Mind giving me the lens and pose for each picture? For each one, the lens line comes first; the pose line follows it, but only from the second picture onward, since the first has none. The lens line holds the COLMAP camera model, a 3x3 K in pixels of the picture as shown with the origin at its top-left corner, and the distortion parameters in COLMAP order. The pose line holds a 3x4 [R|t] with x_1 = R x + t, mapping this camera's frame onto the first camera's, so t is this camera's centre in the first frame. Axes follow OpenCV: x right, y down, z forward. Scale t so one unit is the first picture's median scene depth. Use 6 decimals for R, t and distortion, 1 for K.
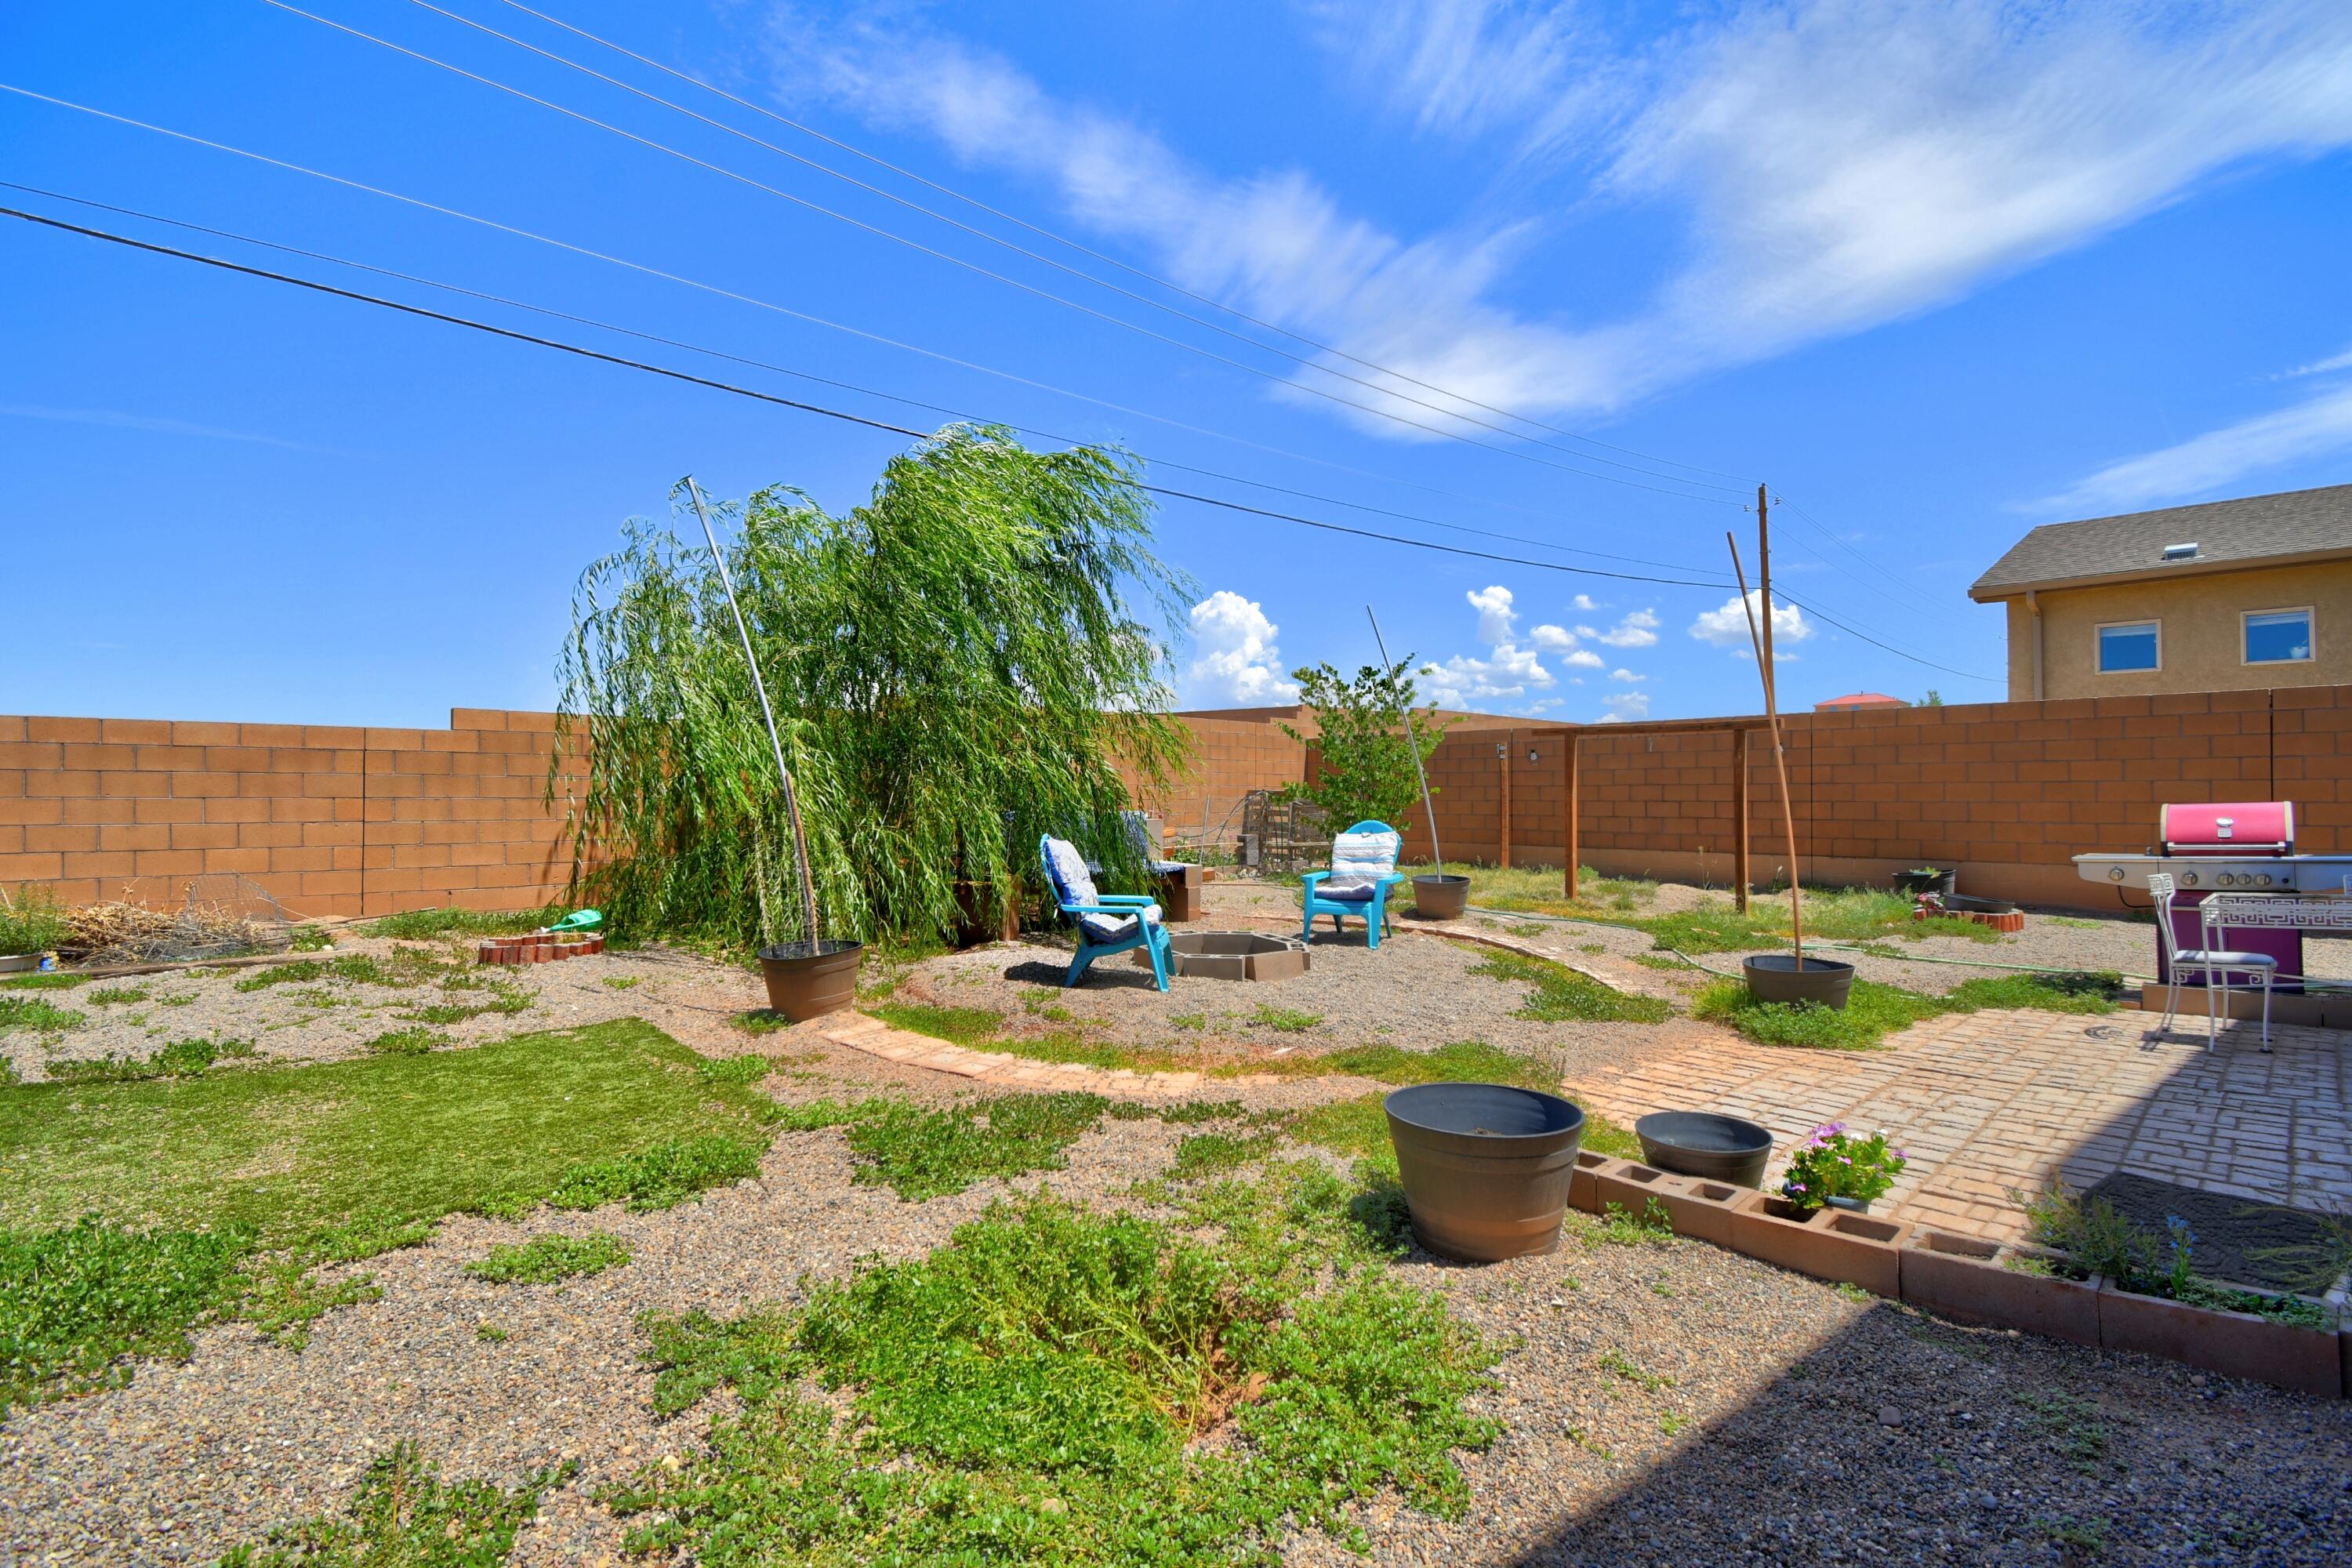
lens RADIAL K [[1035.4, 0, 1176.0], [0, 1035.4, 784.0], [0, 0, 1]] dist [0.000802, -0.015849]
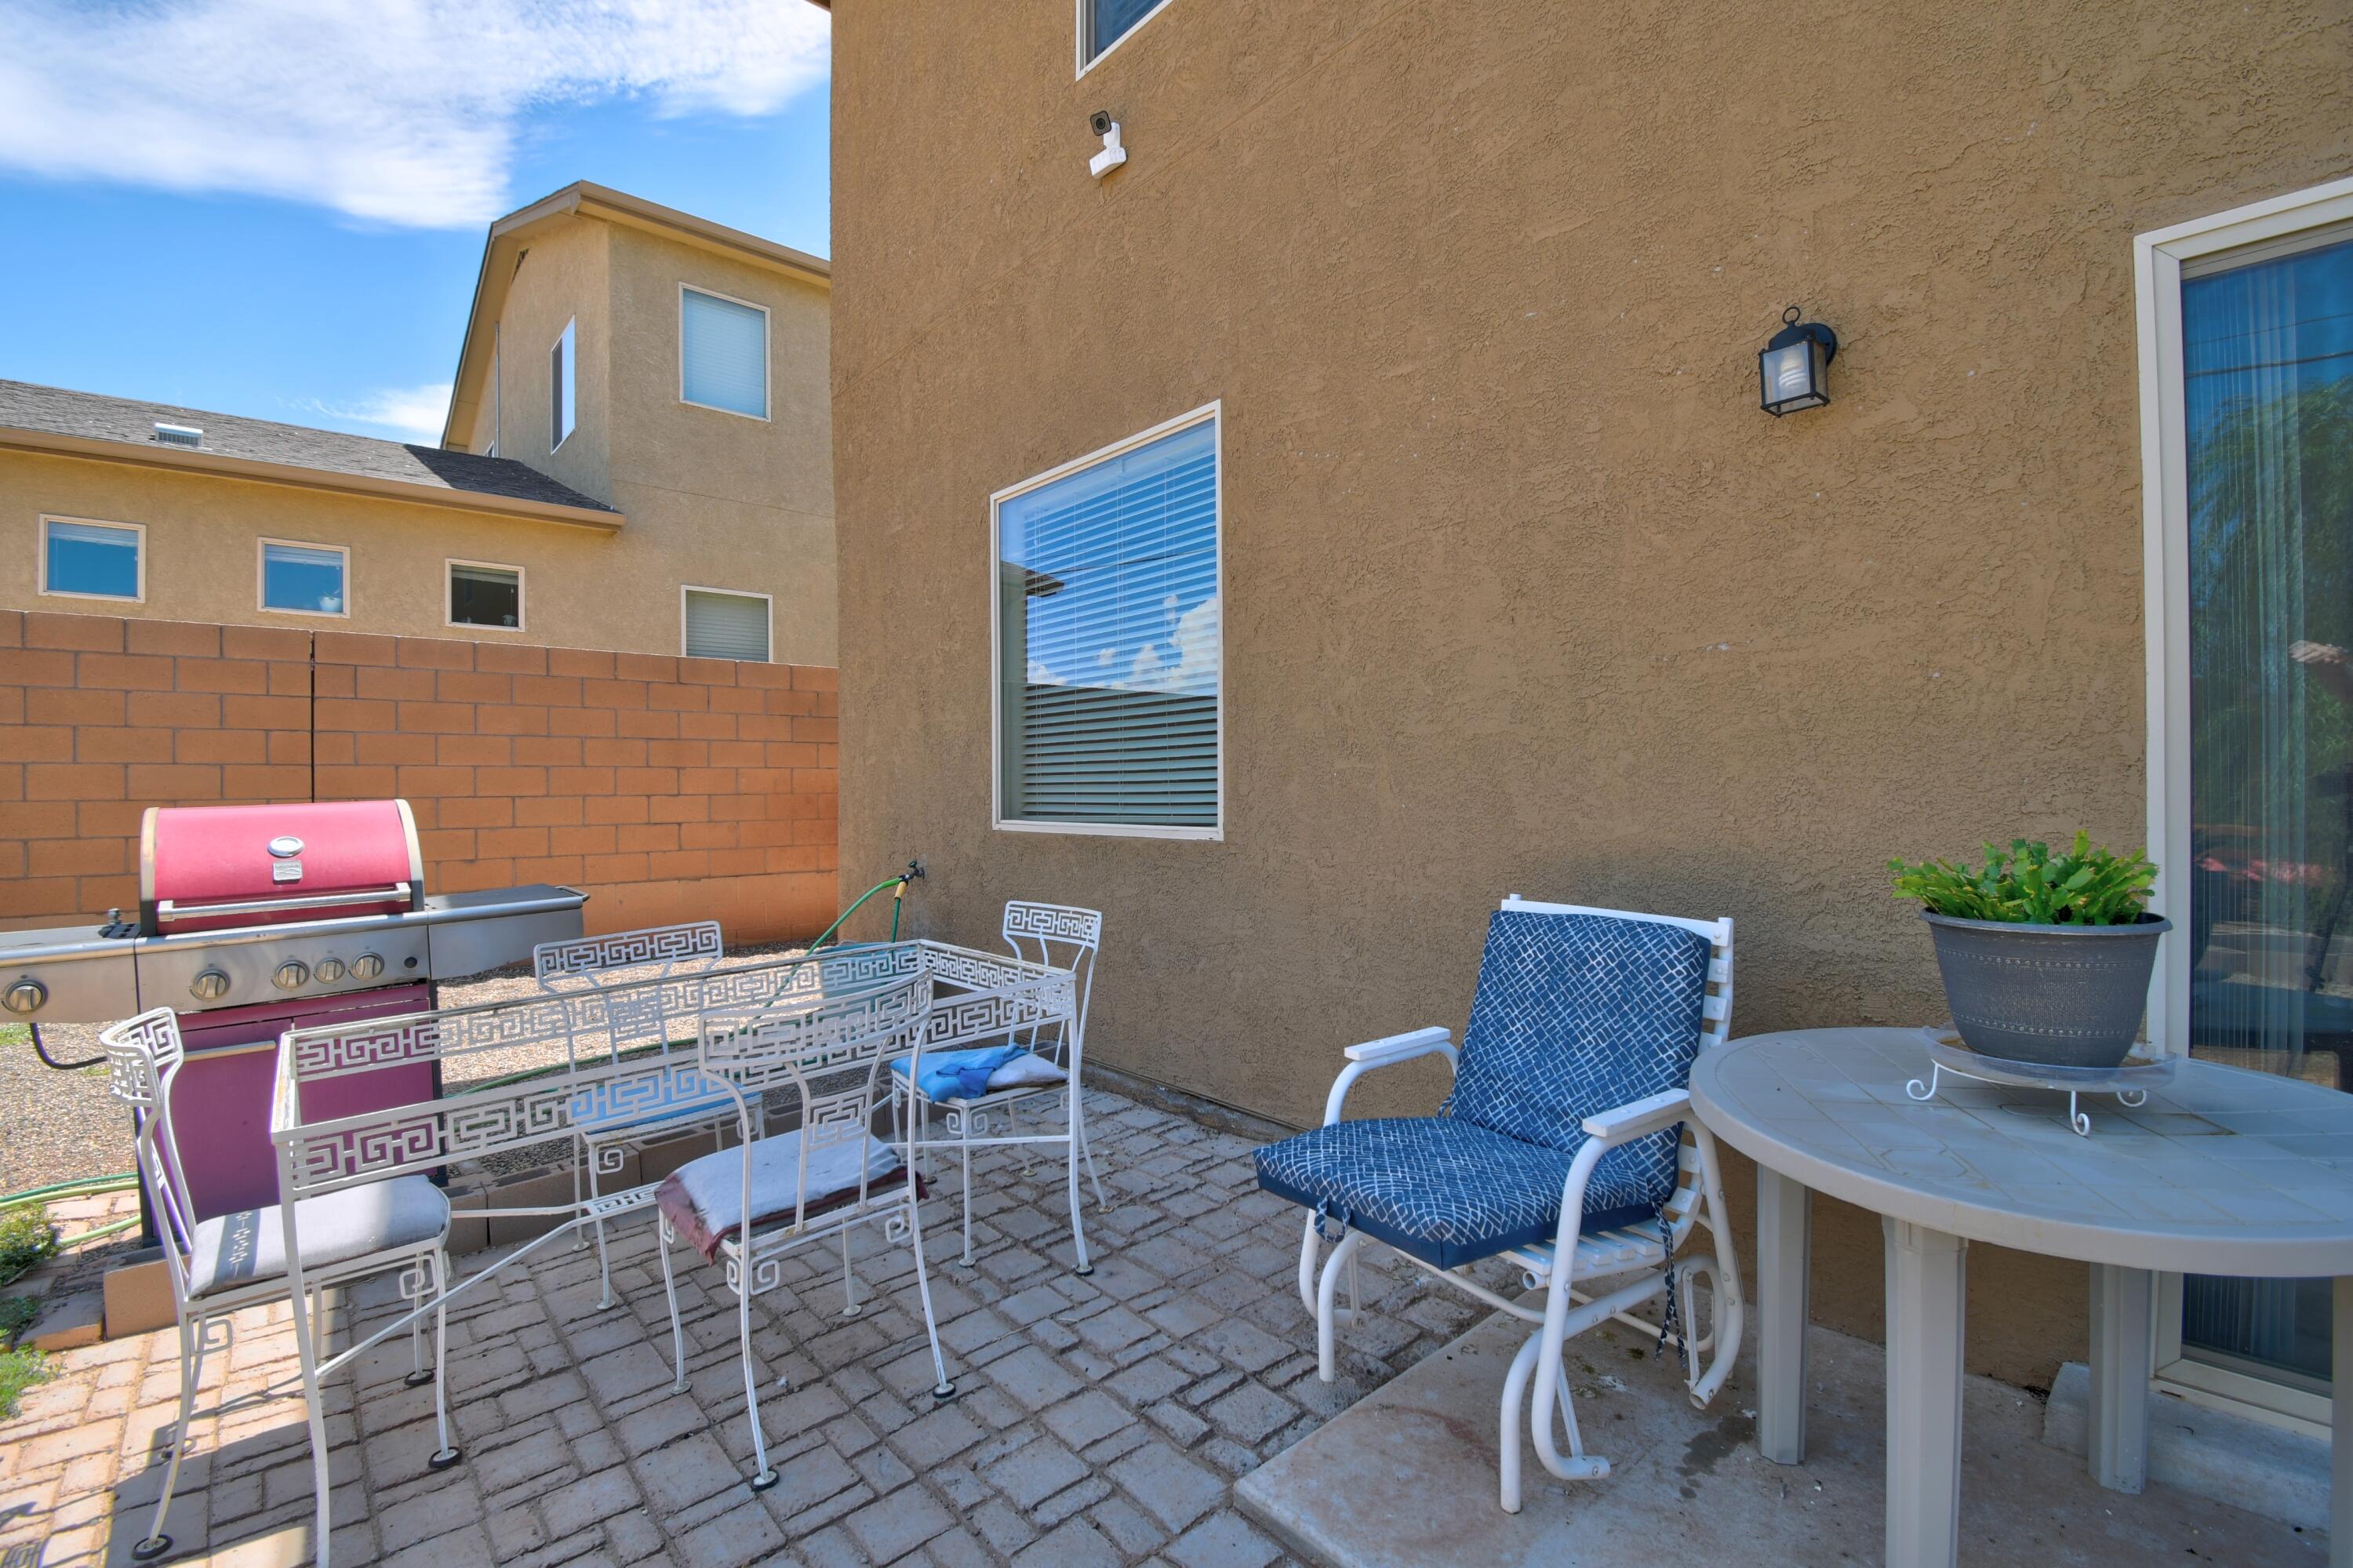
lens RADIAL K [[1035.9, 0, 1176.5], [0, 1035.9, 784.0], [0, 0, 1]] dist [0.000802, -0.015849]
pose [[0.010271, 0.000879, 0.999947, 0.556362], [-0.006203, 0.999980, -0.000816, 0.007304], [-0.999928, -0.006195, 0.010276, 0.577851]]
